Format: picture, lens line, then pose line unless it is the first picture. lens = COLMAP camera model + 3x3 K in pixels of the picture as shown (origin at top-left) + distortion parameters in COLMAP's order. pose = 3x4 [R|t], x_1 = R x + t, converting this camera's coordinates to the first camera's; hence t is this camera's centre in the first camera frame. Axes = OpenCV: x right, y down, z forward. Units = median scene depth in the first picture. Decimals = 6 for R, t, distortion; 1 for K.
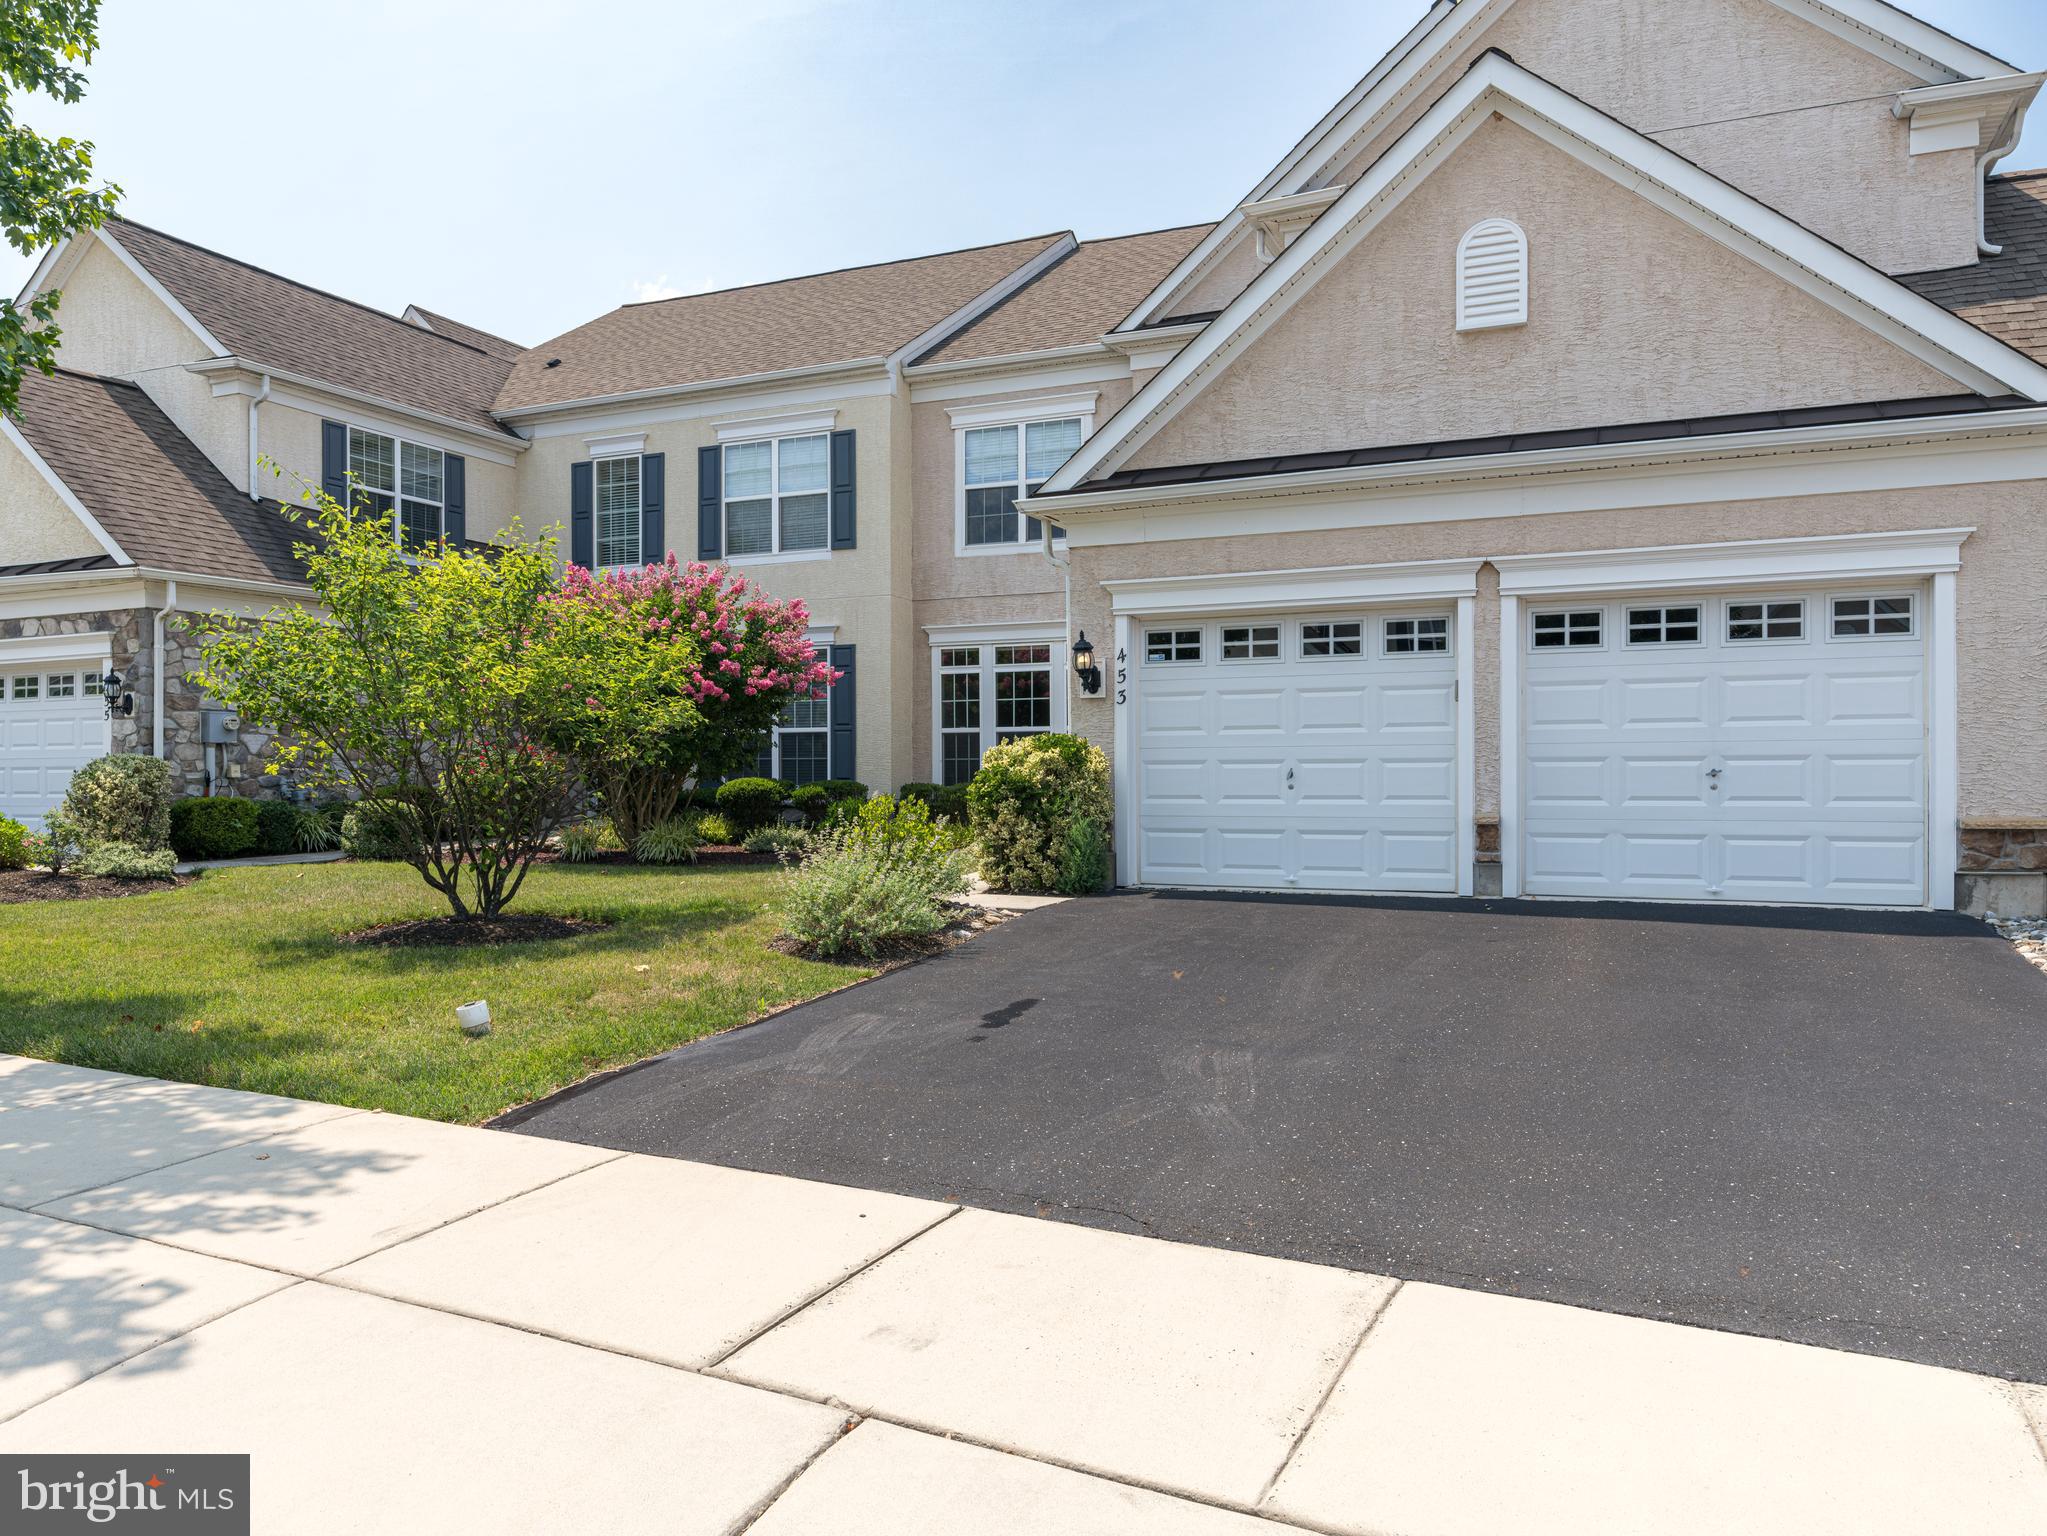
lens RADIAL K [[1389.8, 0, 1031.5], [0, 1389.8, 765.2], [0, 0, 1]] dist [0.002551, 0.005581]
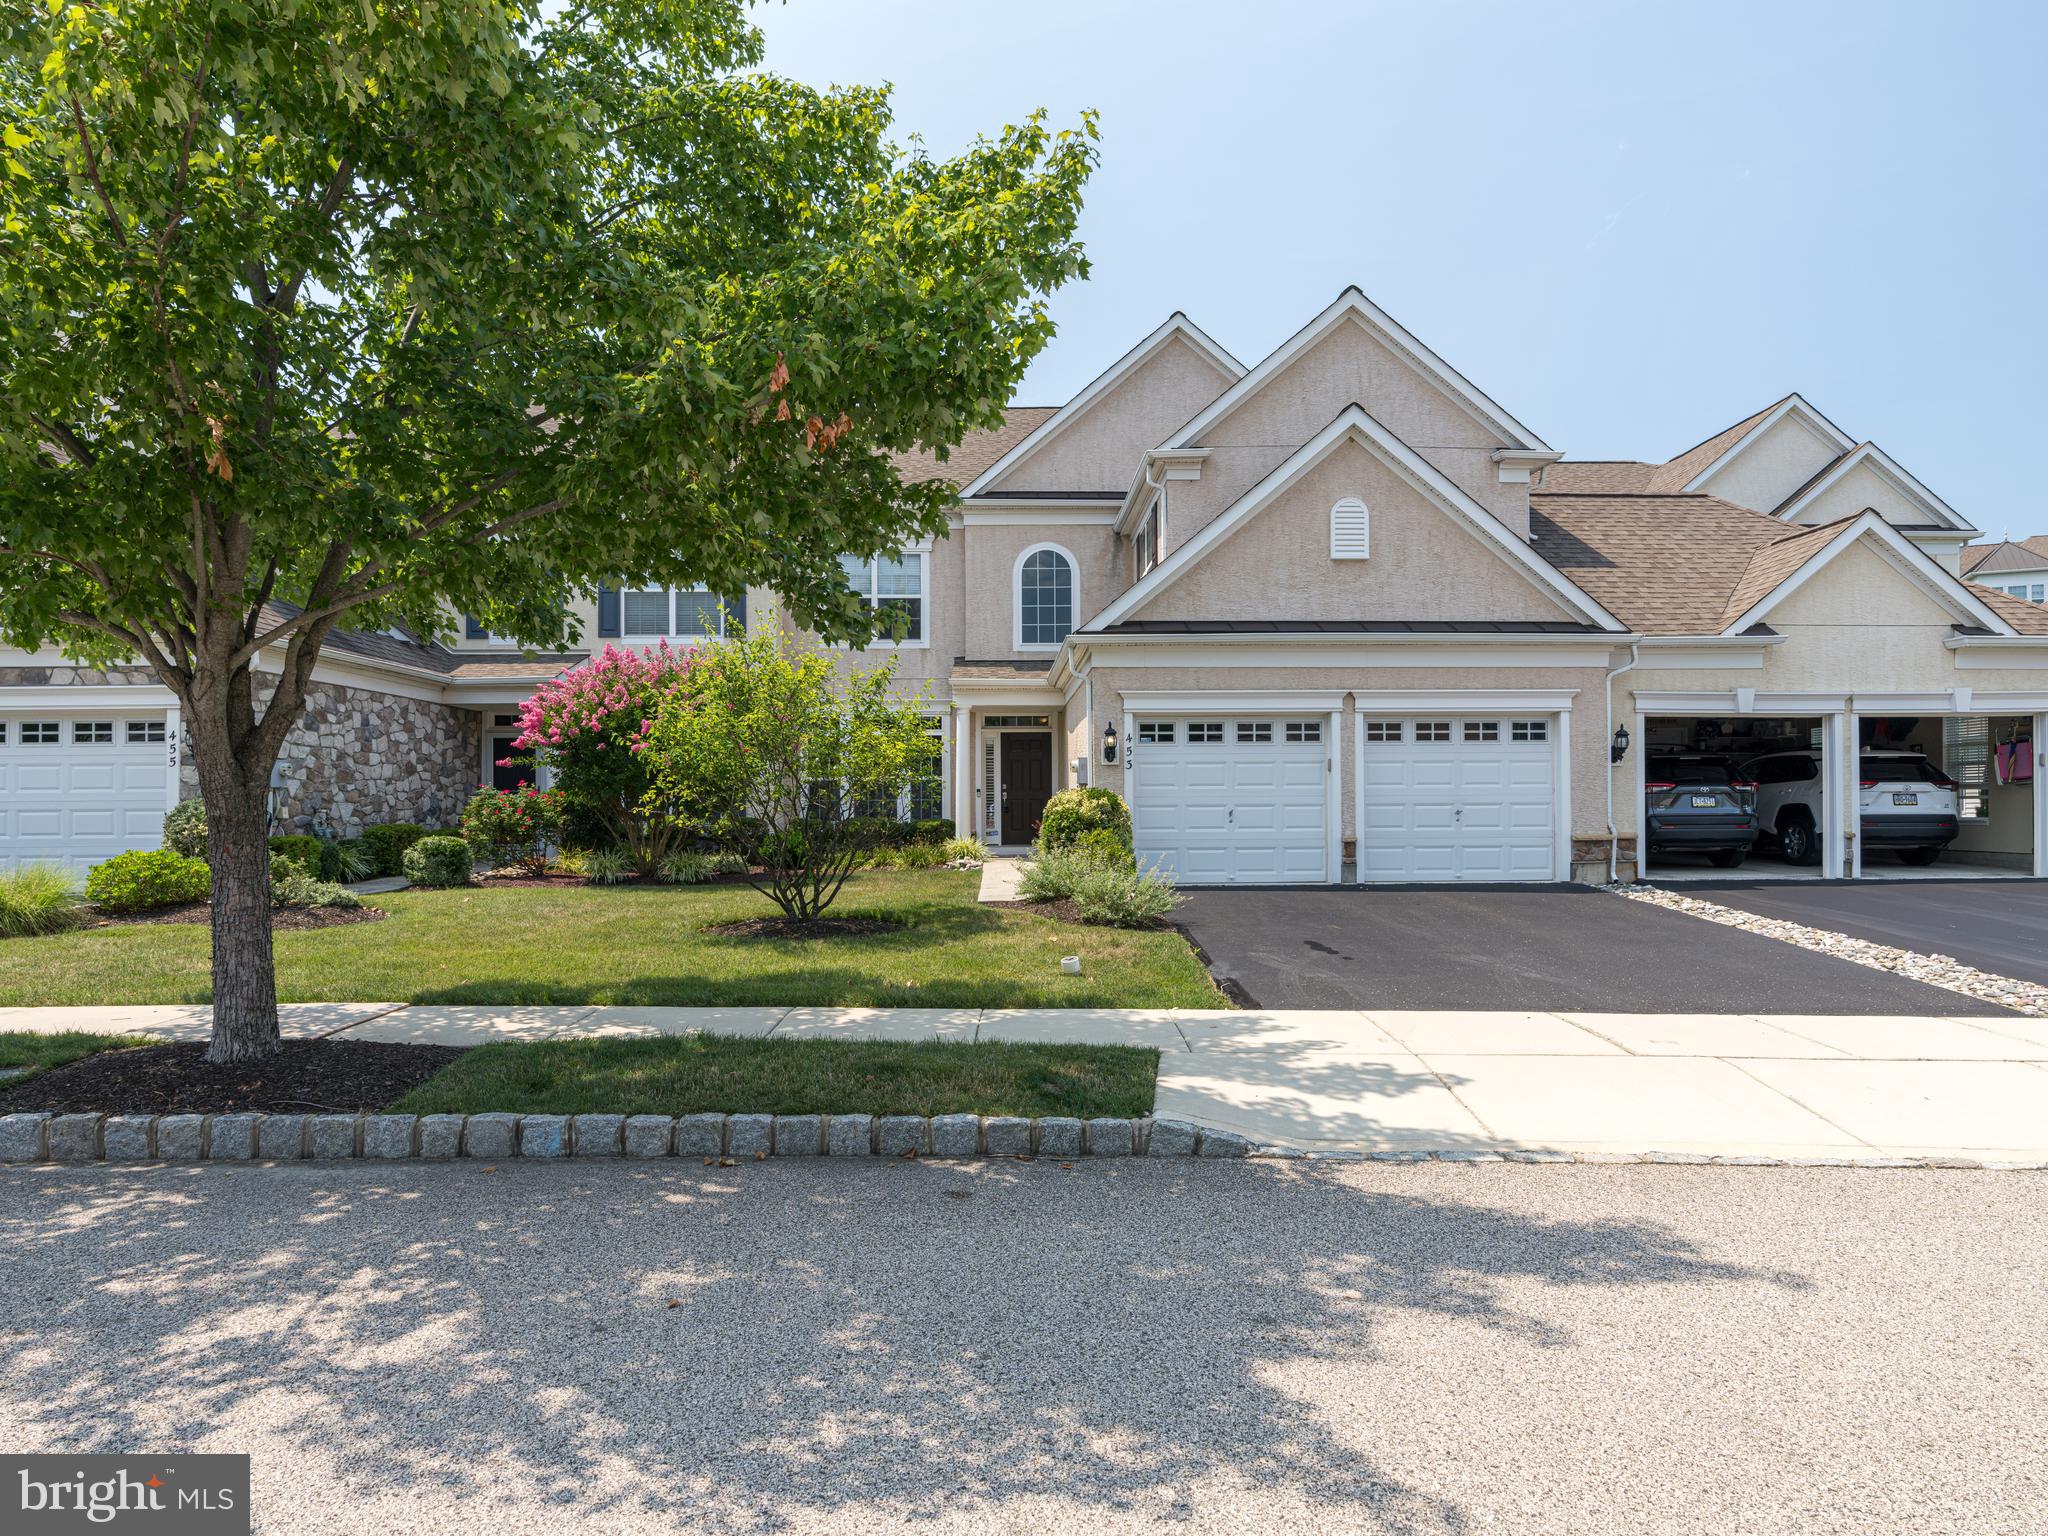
lens RADIAL K [[1142.9, 0, 1015.5], [0, 1142.9, 783.6], [0, 0, 1]] dist [0.006924, -0.000081]
pose [[0.906753, 0.006322, 0.421616, -0.653881], [-0.000992, 0.999917, -0.012860, -0.011797], [-0.421662, 0.011243, 0.906683, -0.128137]]
